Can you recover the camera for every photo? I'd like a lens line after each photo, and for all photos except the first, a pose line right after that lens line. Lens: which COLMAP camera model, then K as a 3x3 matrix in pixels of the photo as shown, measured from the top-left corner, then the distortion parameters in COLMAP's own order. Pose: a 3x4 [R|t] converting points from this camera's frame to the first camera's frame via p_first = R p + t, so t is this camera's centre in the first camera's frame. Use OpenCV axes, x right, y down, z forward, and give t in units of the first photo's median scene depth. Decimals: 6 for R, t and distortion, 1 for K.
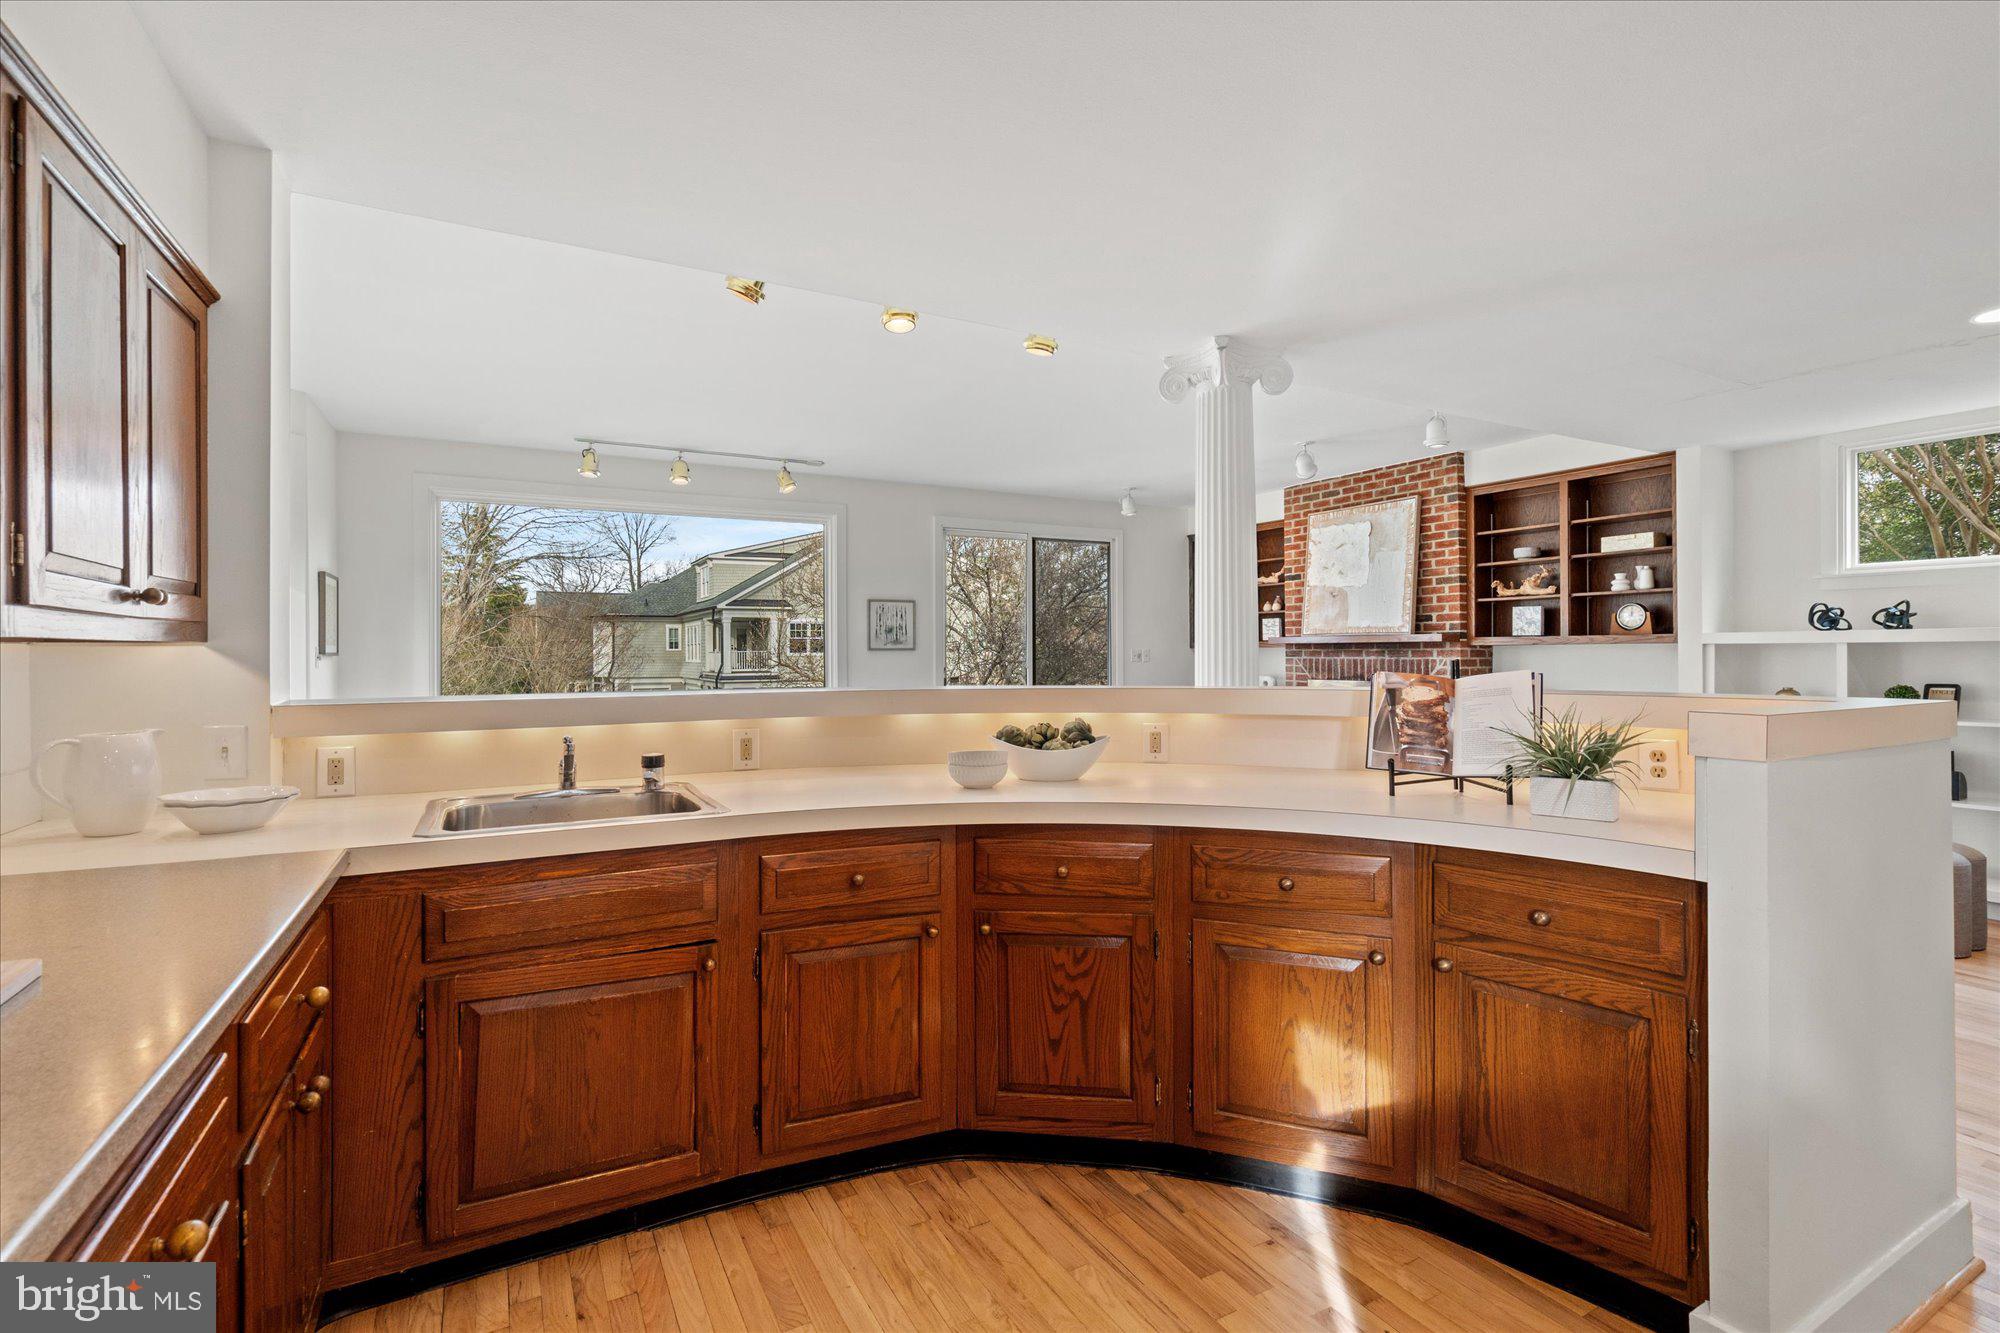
lens RADIAL K [[904.7, 0, 999.0], [0, 904.7, 649.7], [0, 0, 1]] dist [-0.015008, 0.000437]
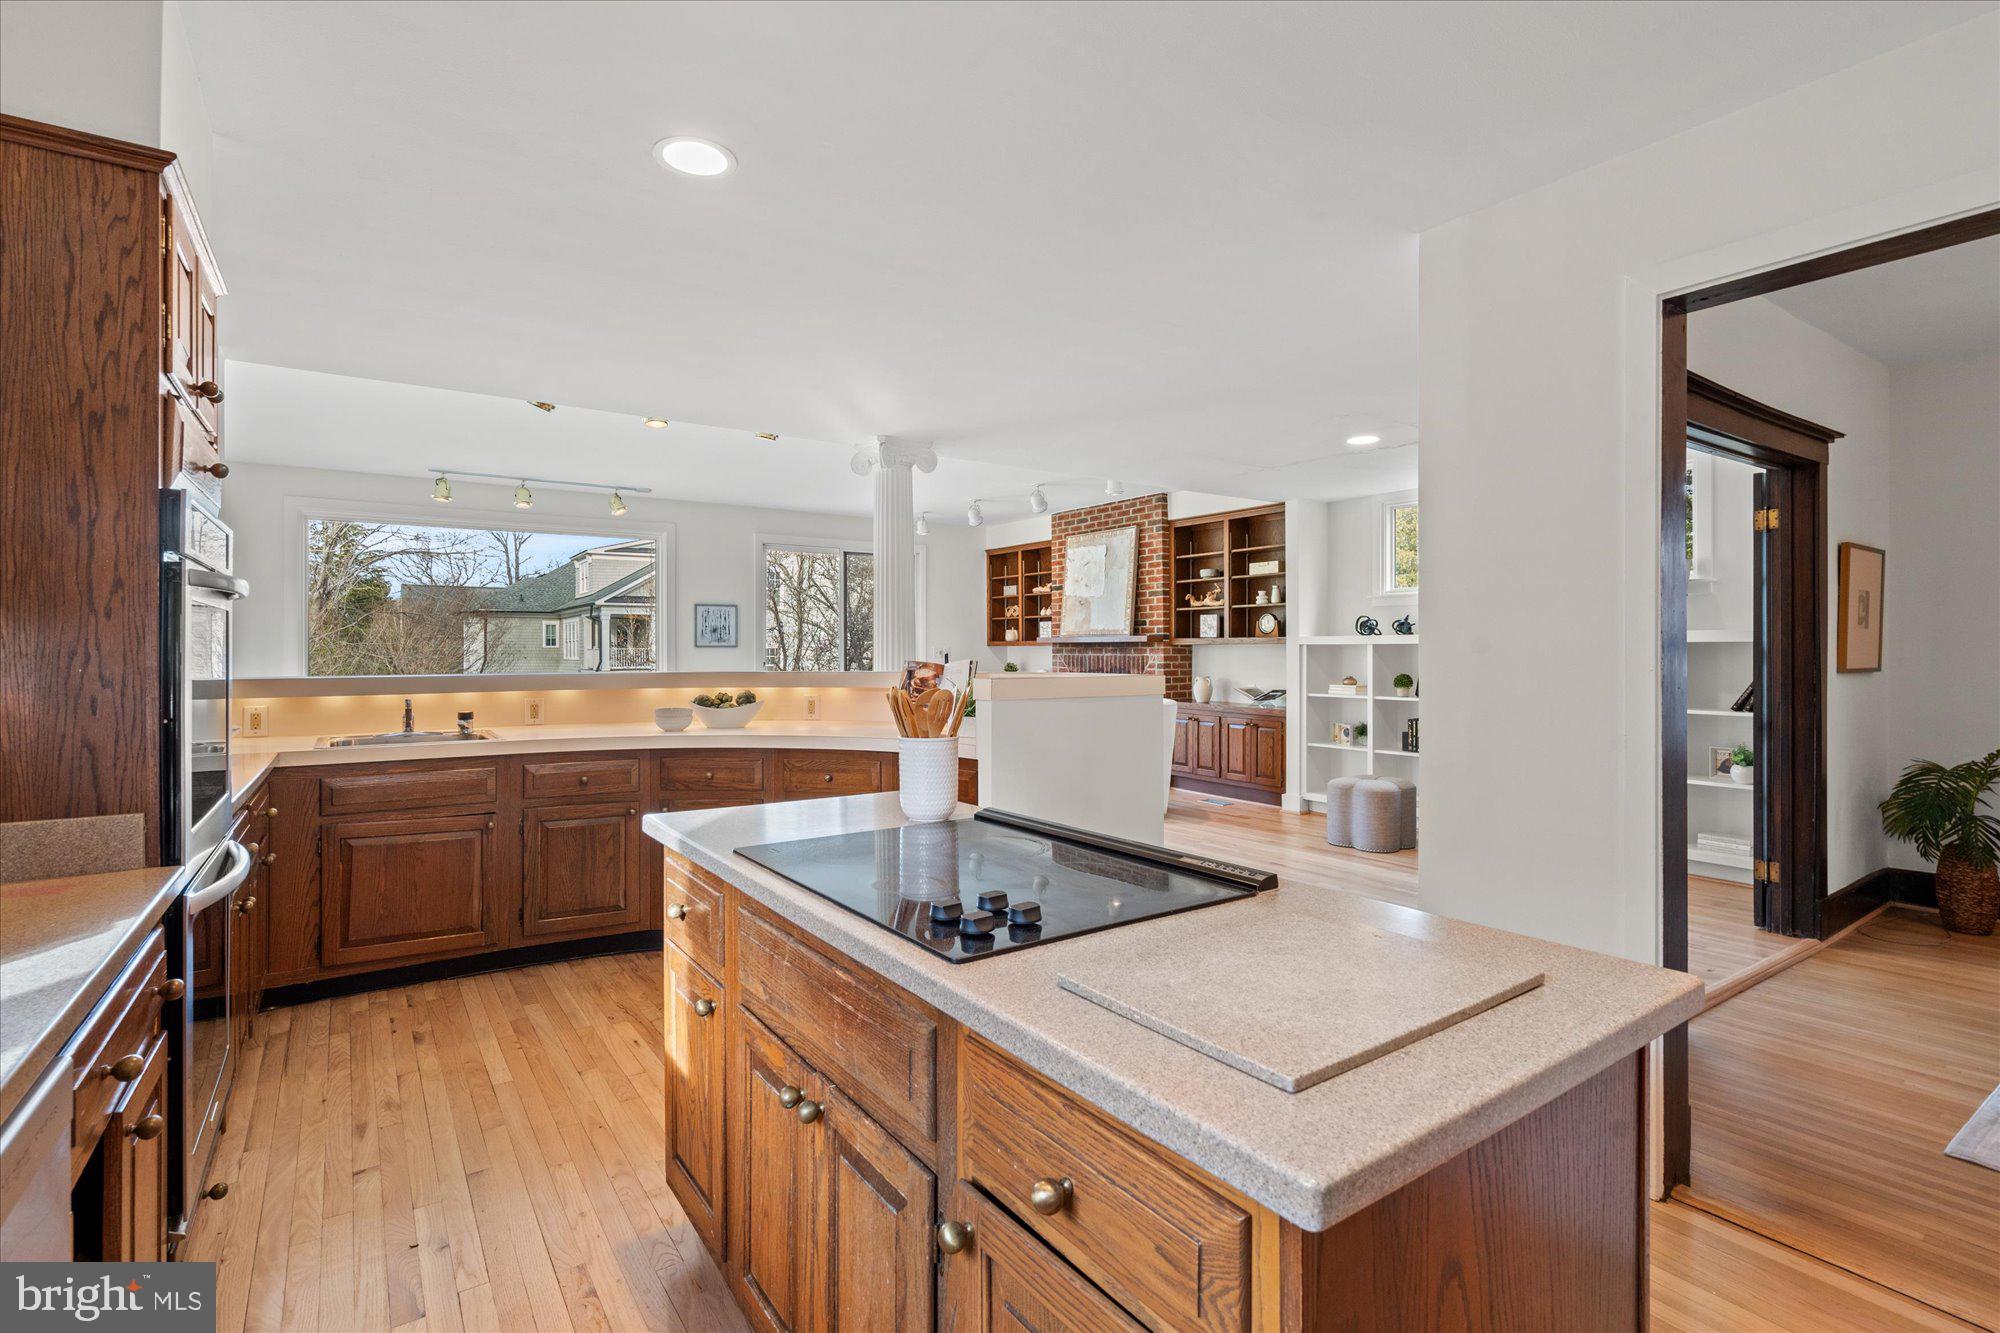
lens RADIAL K [[904.7, 0, 994.0], [0, 904.7, 651.8], [0, 0, 1]] dist [-0.015008, 0.000437]
pose [[0.994156, 0.002190, 0.107927, 0.144163], [-0.002700, 0.999986, 0.004583, -0.000101], [-0.107915, -0.004847, 0.994148, -0.263845]]
